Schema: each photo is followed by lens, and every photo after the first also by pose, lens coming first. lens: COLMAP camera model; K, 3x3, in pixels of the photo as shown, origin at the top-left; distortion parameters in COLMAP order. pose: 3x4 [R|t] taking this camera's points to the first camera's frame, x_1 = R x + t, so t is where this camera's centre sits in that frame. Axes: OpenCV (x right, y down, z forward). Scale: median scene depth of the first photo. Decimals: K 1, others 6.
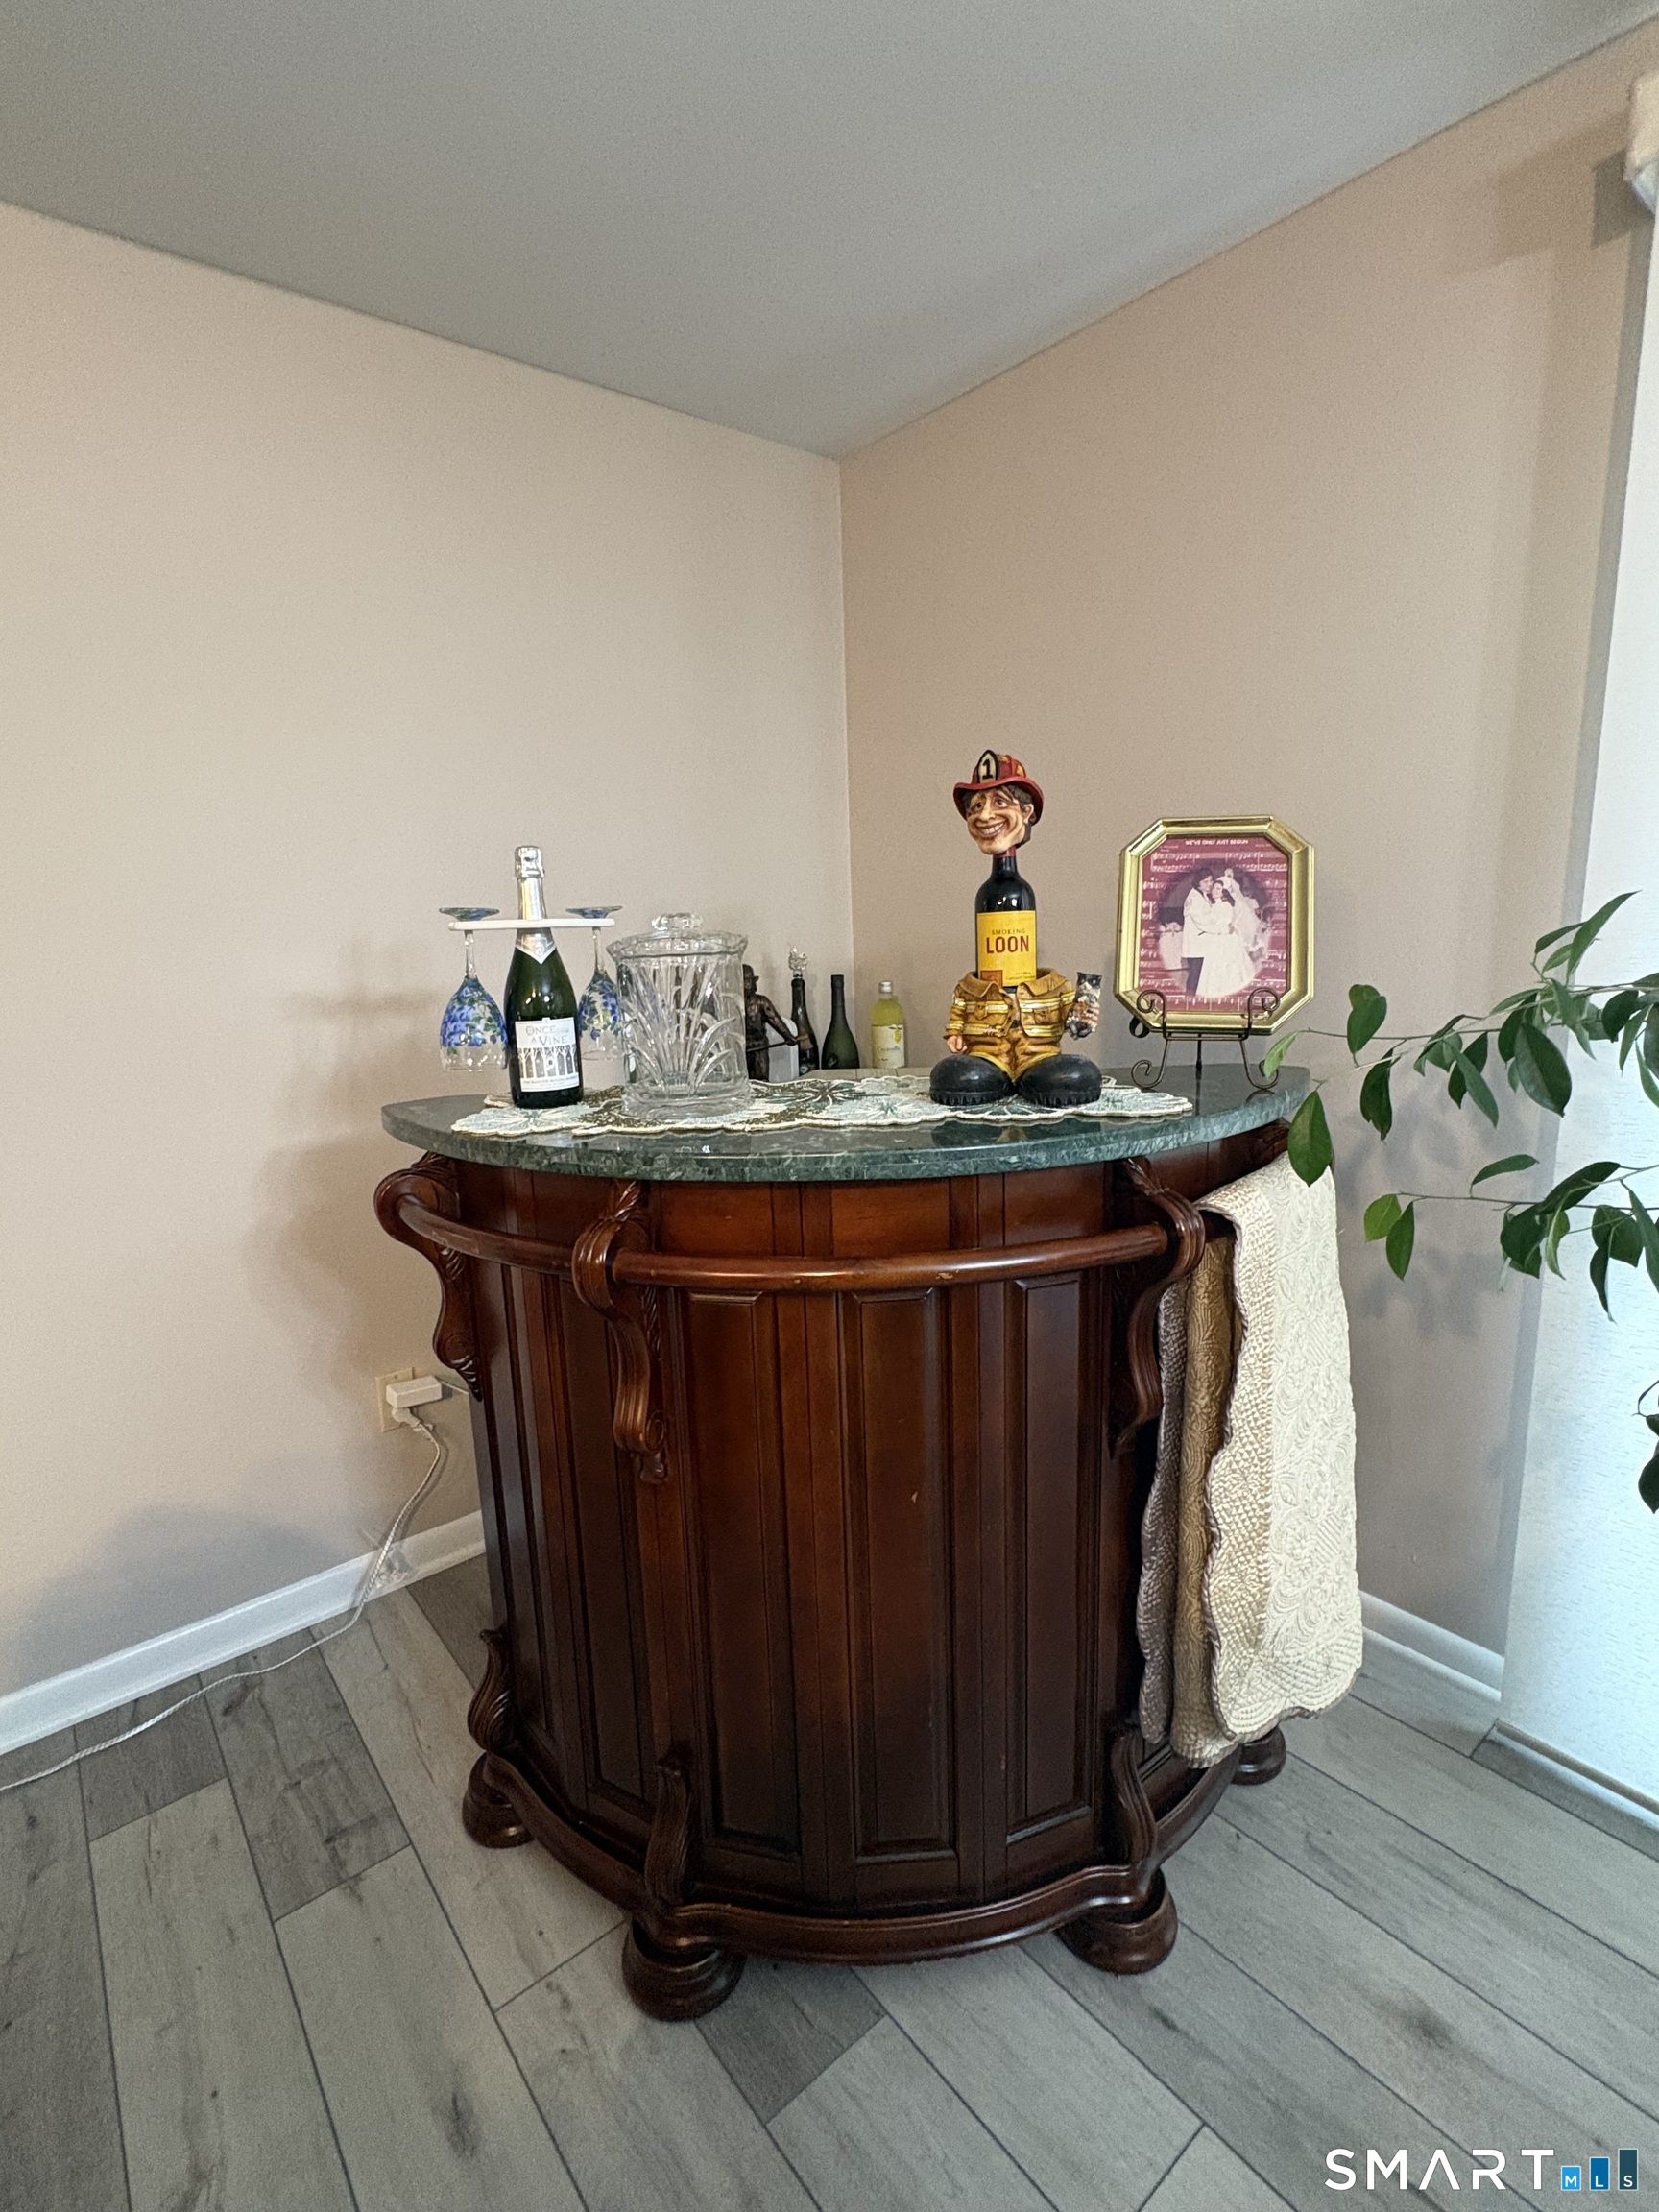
lens RADIAL K [[1040.3, 0, 827.3], [0, 1040.3, 1110.4], [0, 0, 1]] dist [-0.004970, 0.000796]
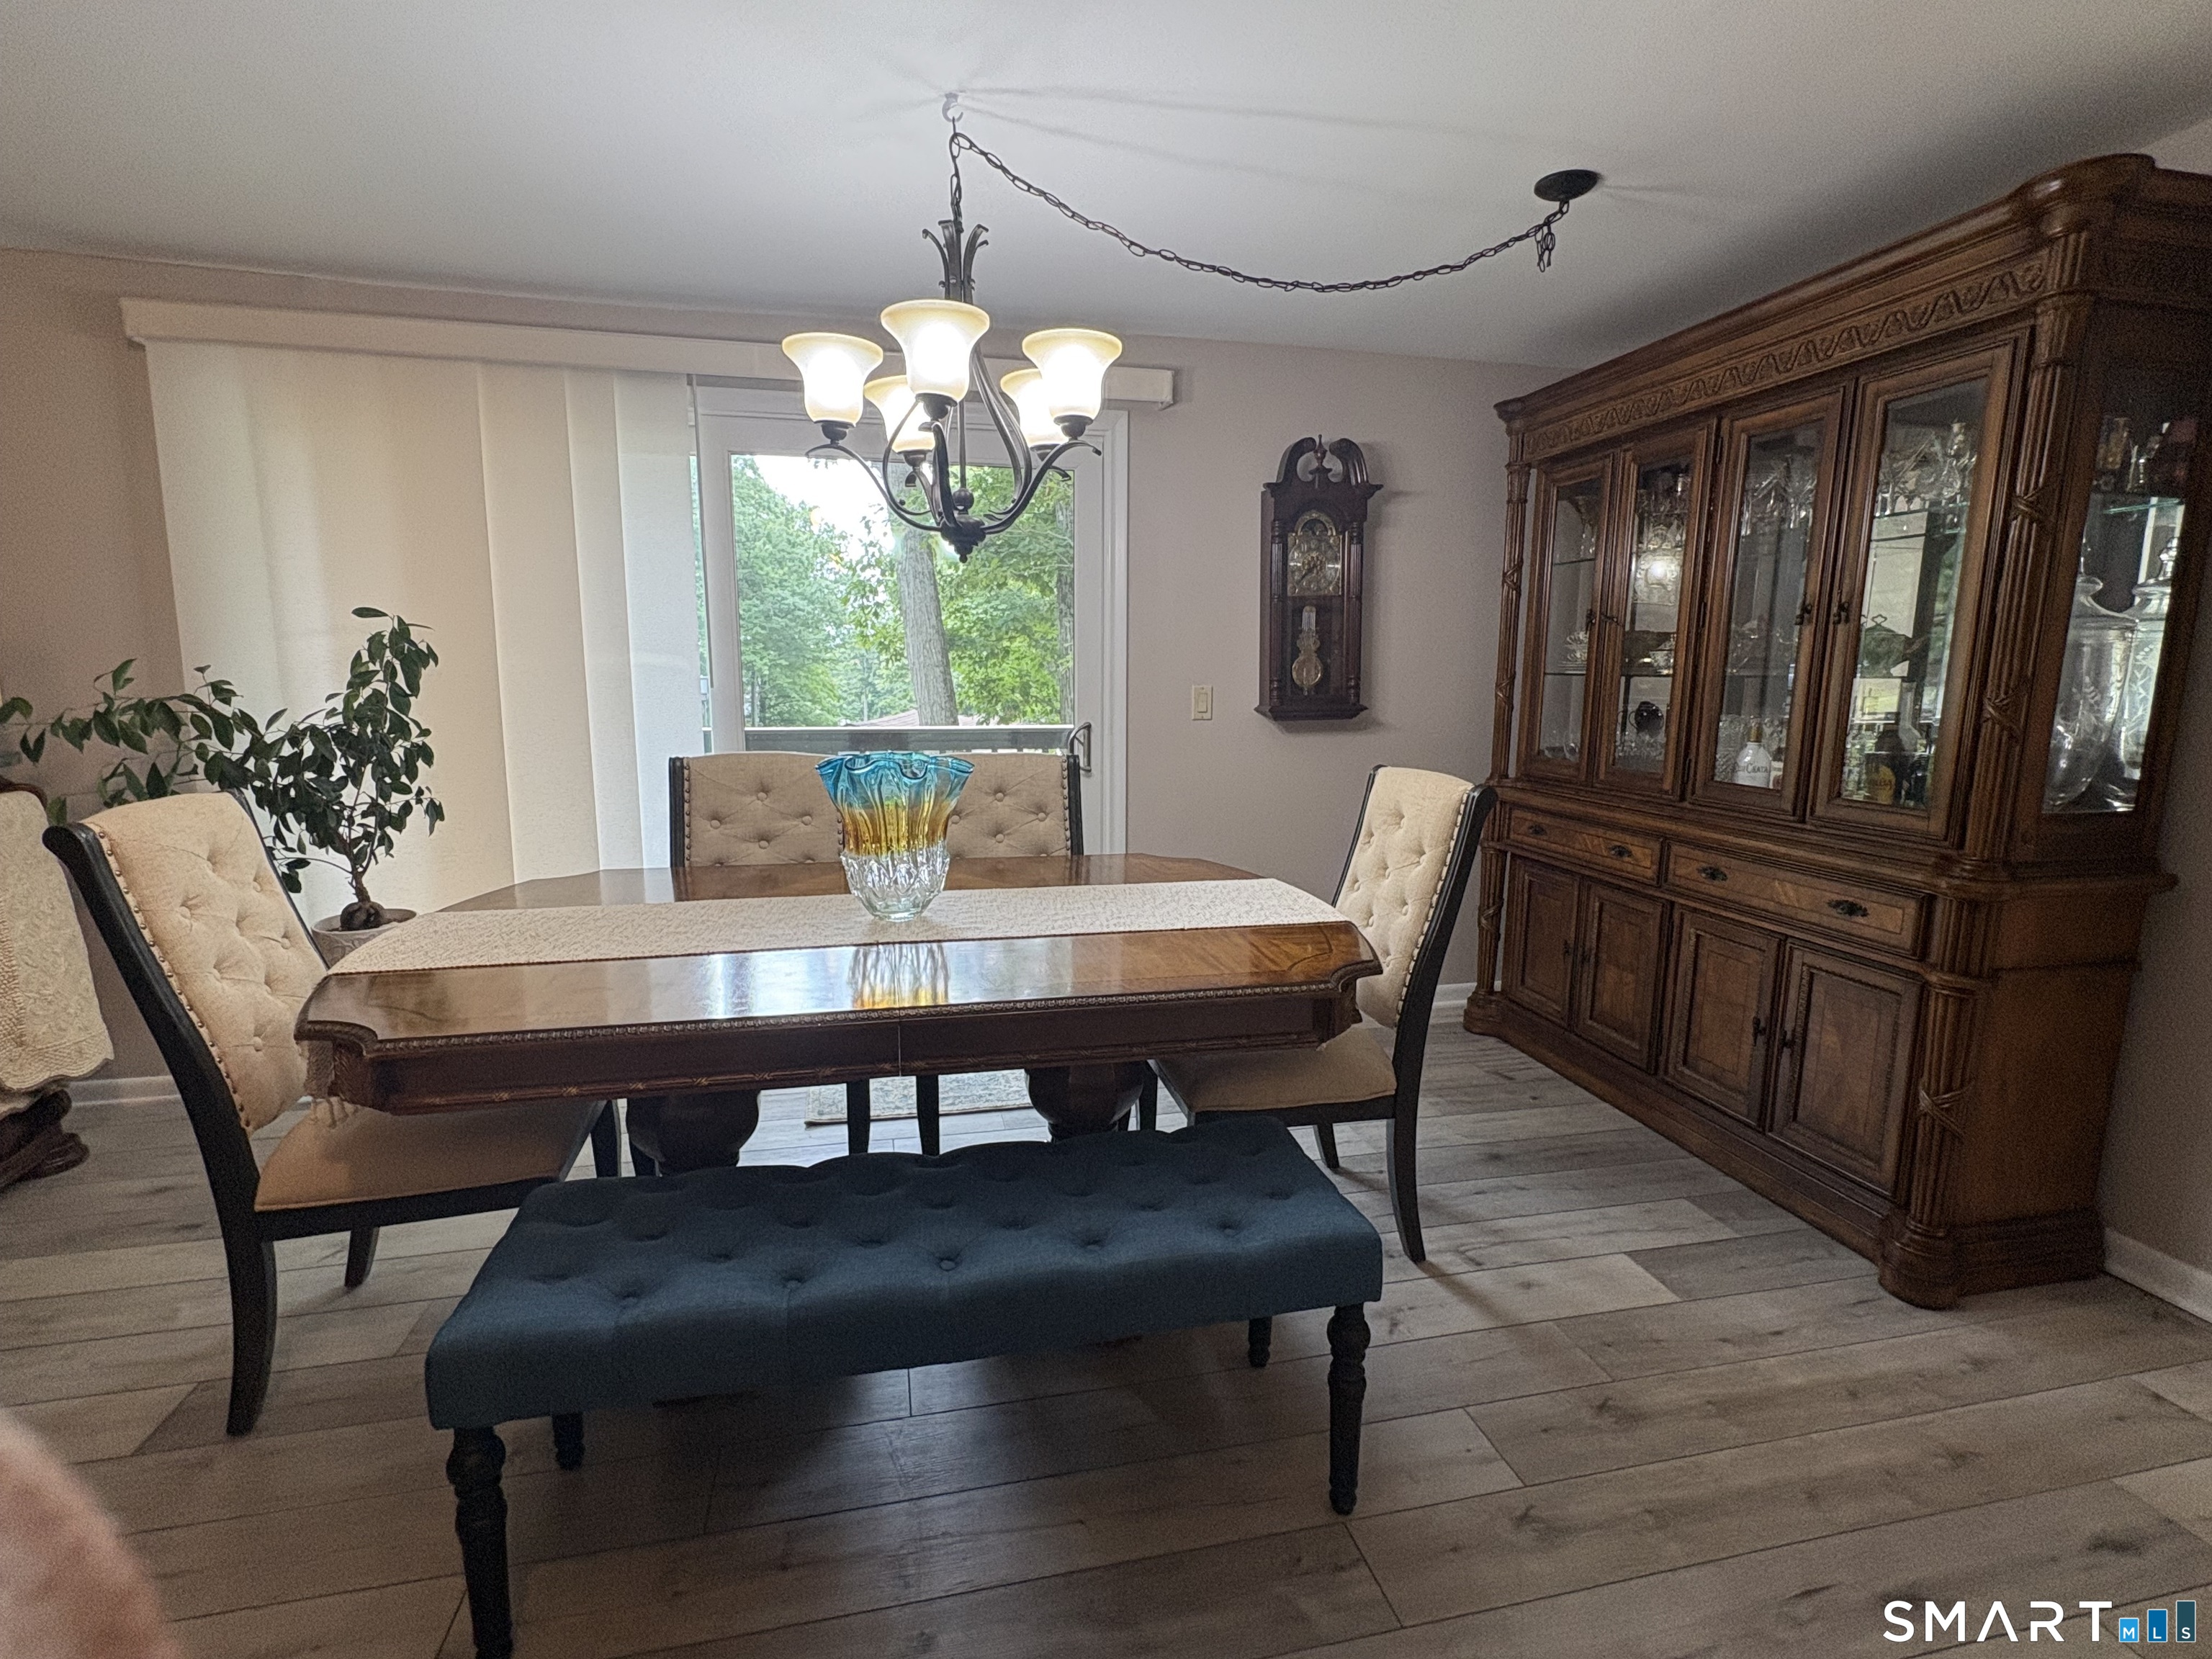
lens RADIAL K [[1040.3, 0, 1108.1], [0, 1040.3, 839.2], [0, 0, 1]] dist [-0.004970, 0.000796]
pose [[0.435509, -0.103101, 0.894261, -0.413134], [0.150718, 0.987748, 0.040479, 0.396095], [-0.887477, 0.117152, 0.445712, -1.800770]]
